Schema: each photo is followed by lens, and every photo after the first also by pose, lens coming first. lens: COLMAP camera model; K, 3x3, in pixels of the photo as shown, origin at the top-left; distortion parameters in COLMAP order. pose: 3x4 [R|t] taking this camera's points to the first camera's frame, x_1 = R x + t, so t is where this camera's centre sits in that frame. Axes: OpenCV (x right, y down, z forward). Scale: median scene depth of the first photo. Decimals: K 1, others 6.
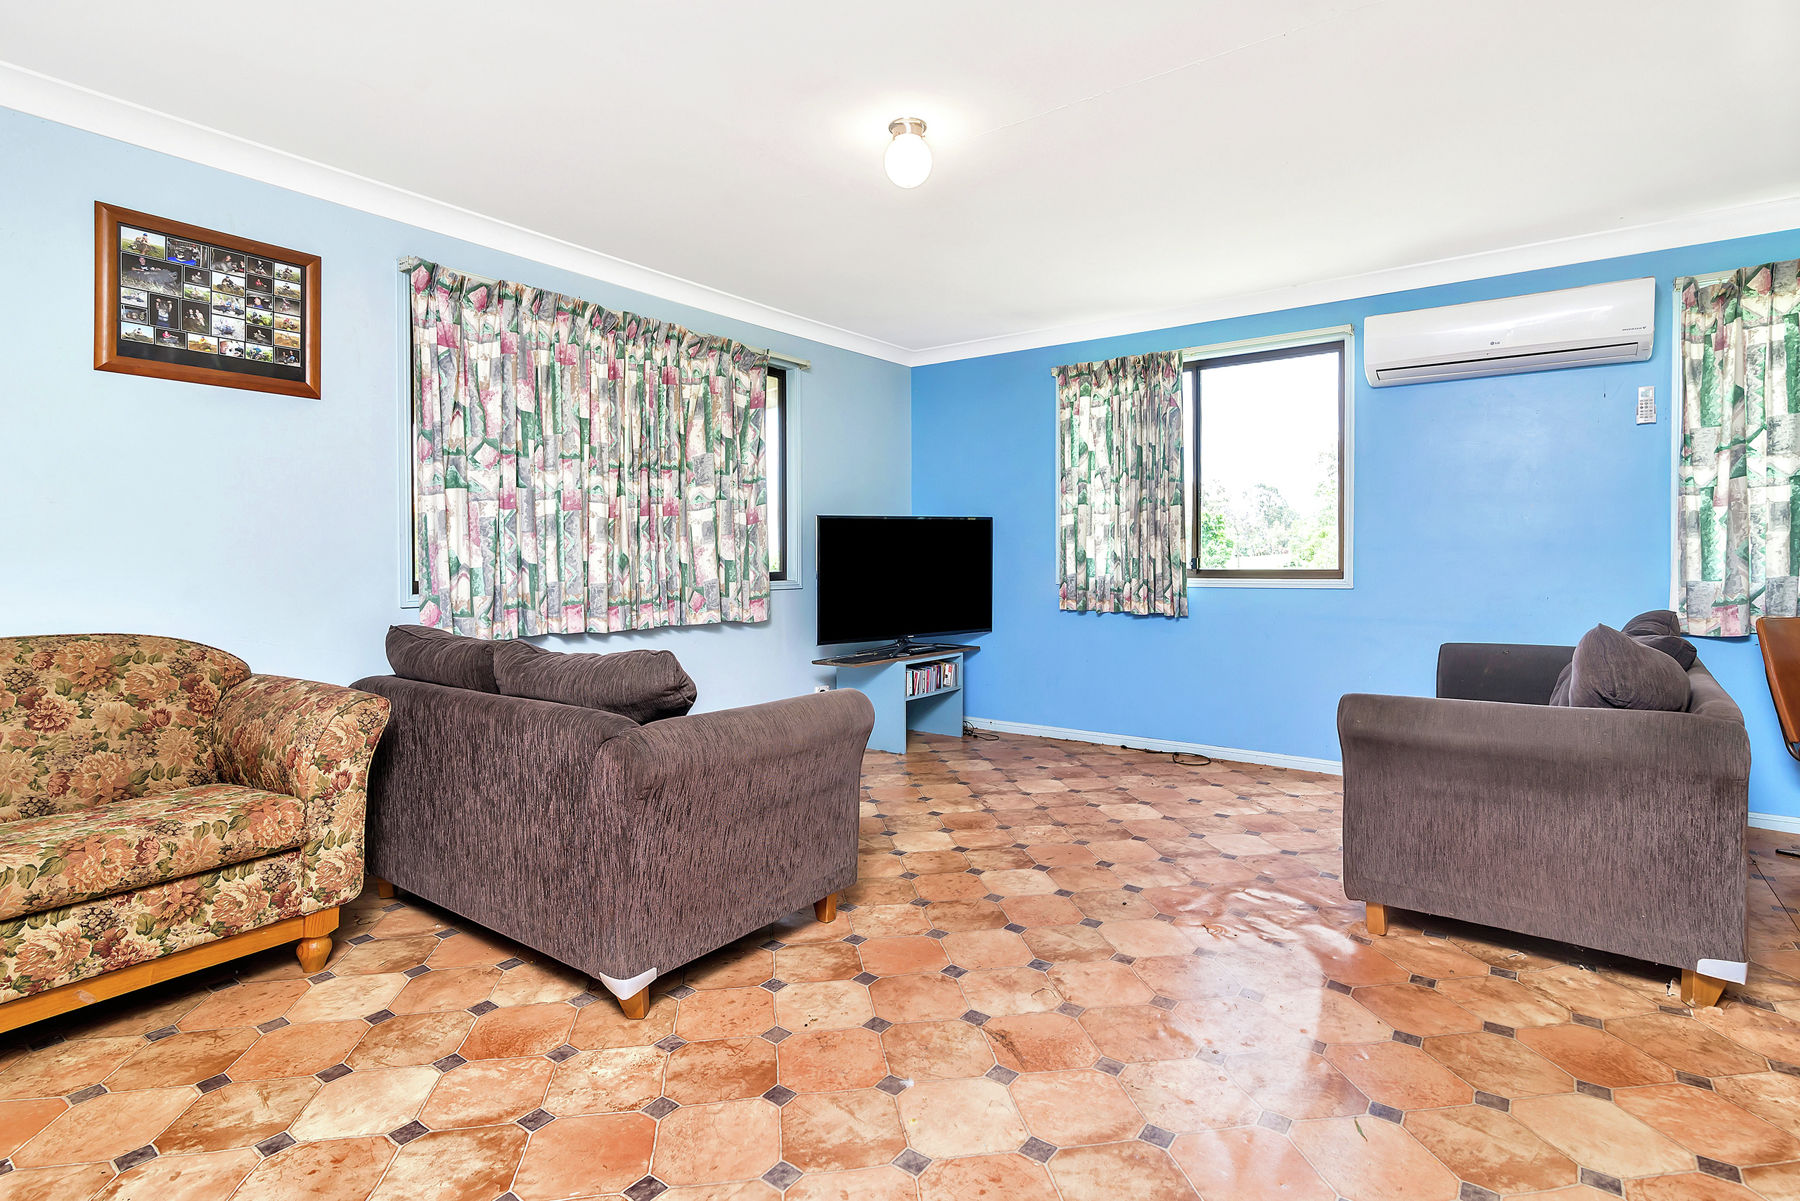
lens RADIAL K [[868.0, 0, 902.3], [0, 868.0, 562.3], [0, 0, 1]] dist [0.002993, -0.000037]
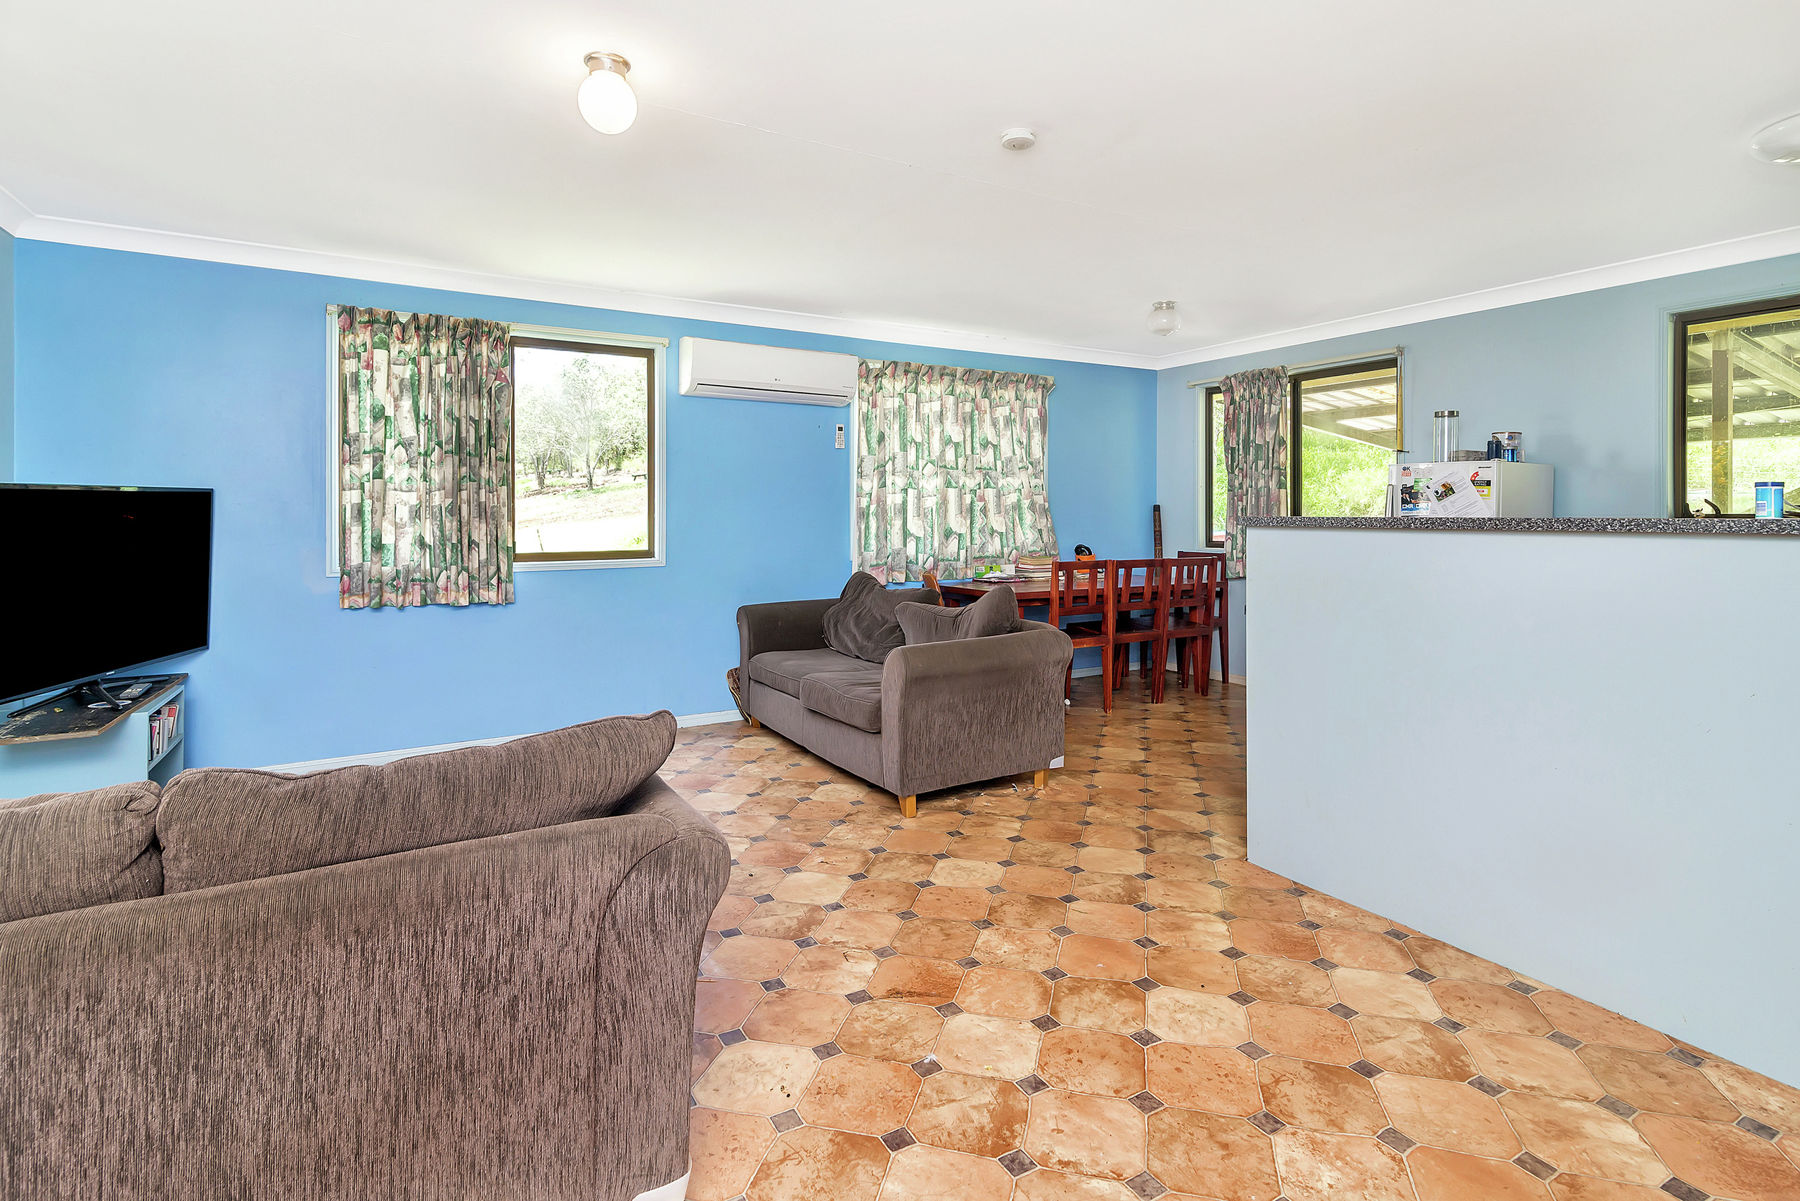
lens RADIAL K [[866.1, 0, 901.8], [0, 866.1, 514.6], [0, 0, 1]] dist [0.000478, -0.000068]
pose [[0.401901, 0.006246, 0.915662, -0.367268], [0.008498, 0.999908, -0.010551, -0.021018], [-0.915643, 0.012022, 0.401812, 0.222980]]
